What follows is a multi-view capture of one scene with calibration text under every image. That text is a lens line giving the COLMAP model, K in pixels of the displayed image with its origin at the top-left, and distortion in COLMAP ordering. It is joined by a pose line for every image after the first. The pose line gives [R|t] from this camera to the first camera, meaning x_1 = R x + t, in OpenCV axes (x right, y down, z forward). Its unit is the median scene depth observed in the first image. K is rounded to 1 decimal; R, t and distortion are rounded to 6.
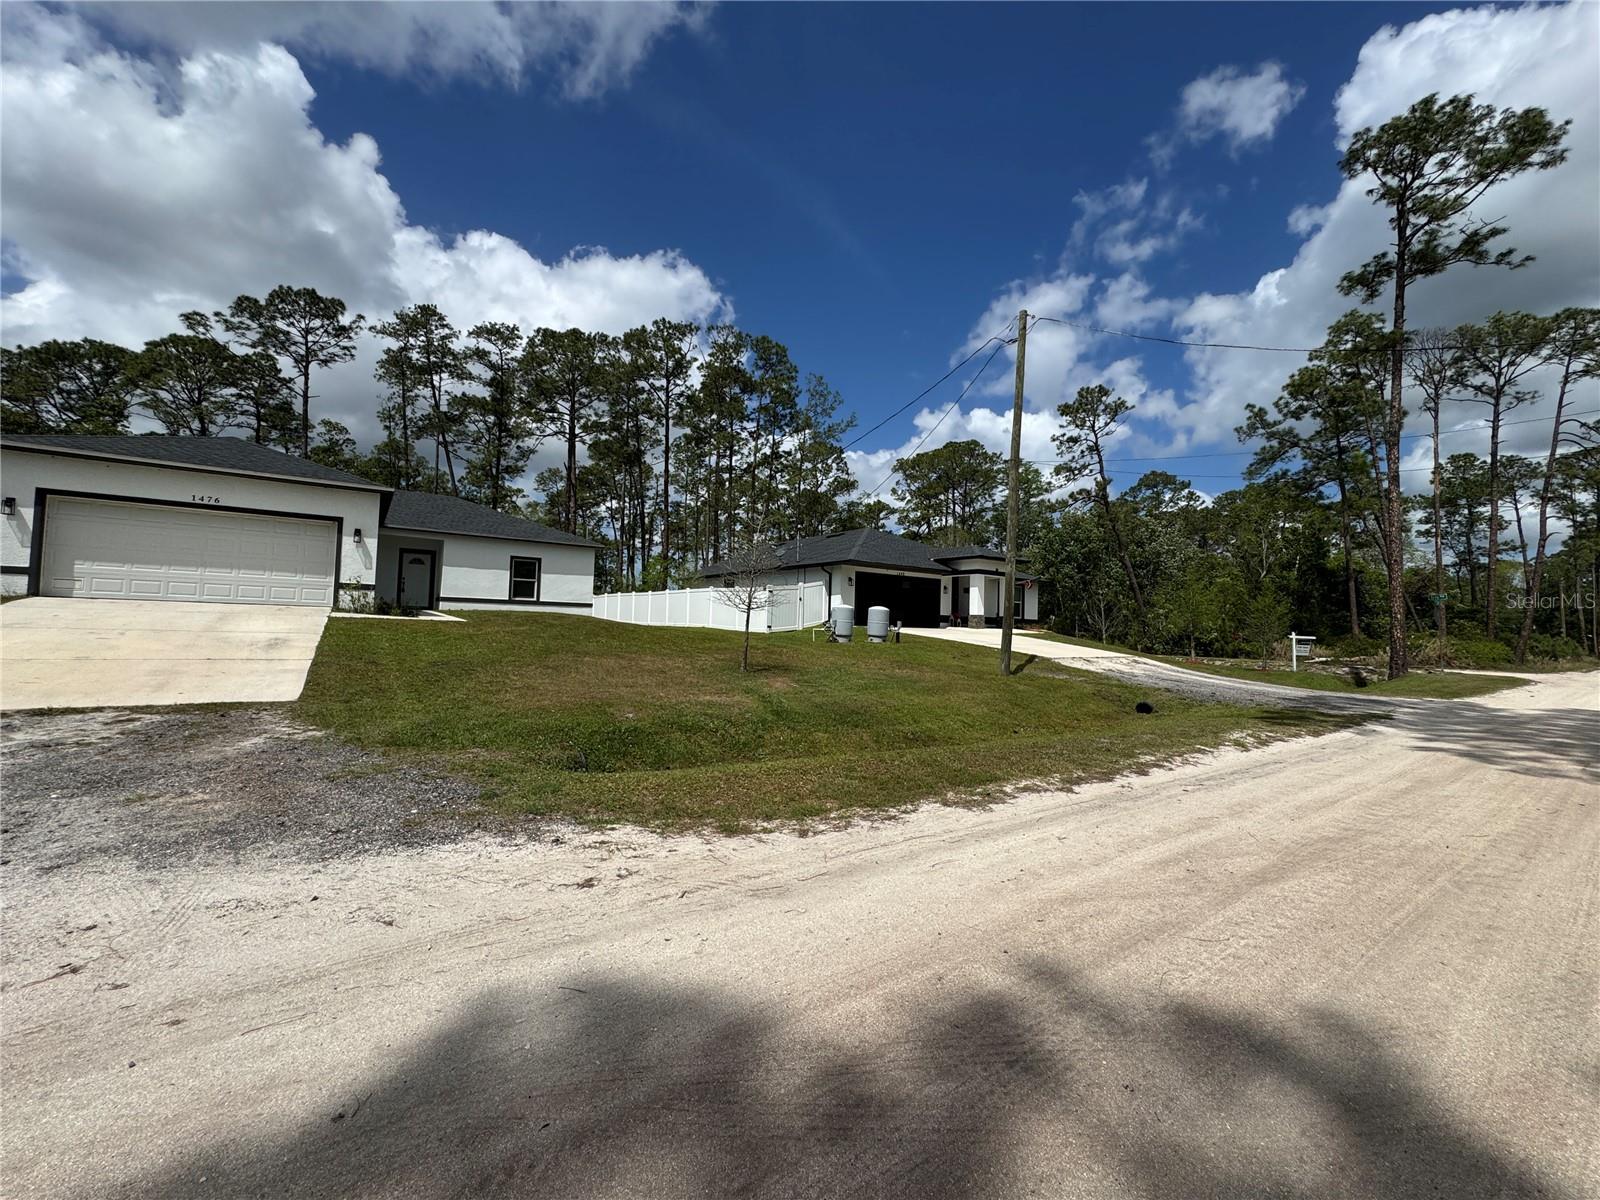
lens RADIAL K [[641.8, 0, 796.1], [0, 641.8, 608.6], [0, 0, 1]] dist [-0.001093, 0.000437]
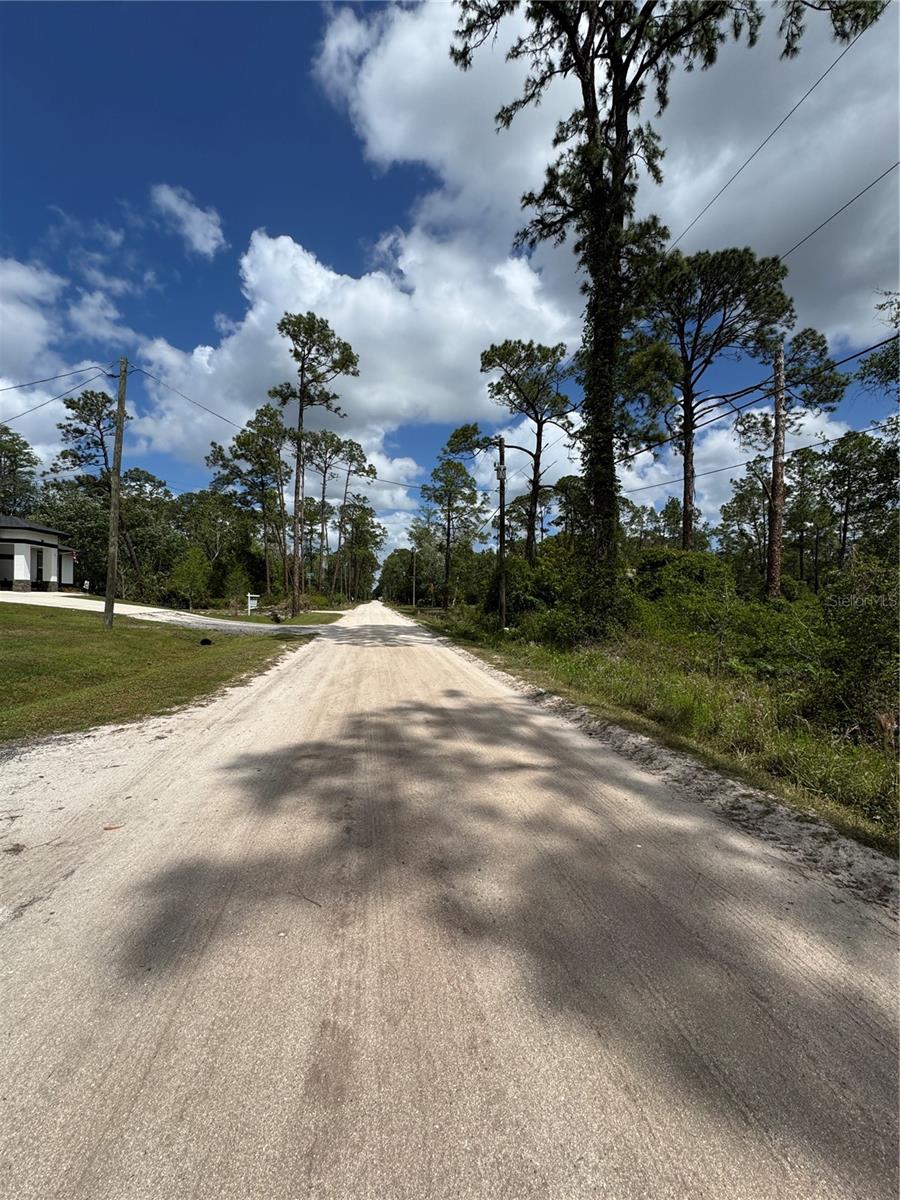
lens RADIAL K [[481.3, 0, 447.0], [0, 481.3, 592.7], [0, 0, 1]] dist [-0.001093, 0.000437]
pose [[0.451616, -0.009423, 0.892162, -0.271191], [-0.023603, 0.999468, 0.022505, -0.007983], [-0.891900, -0.031222, 0.451154, -0.074886]]
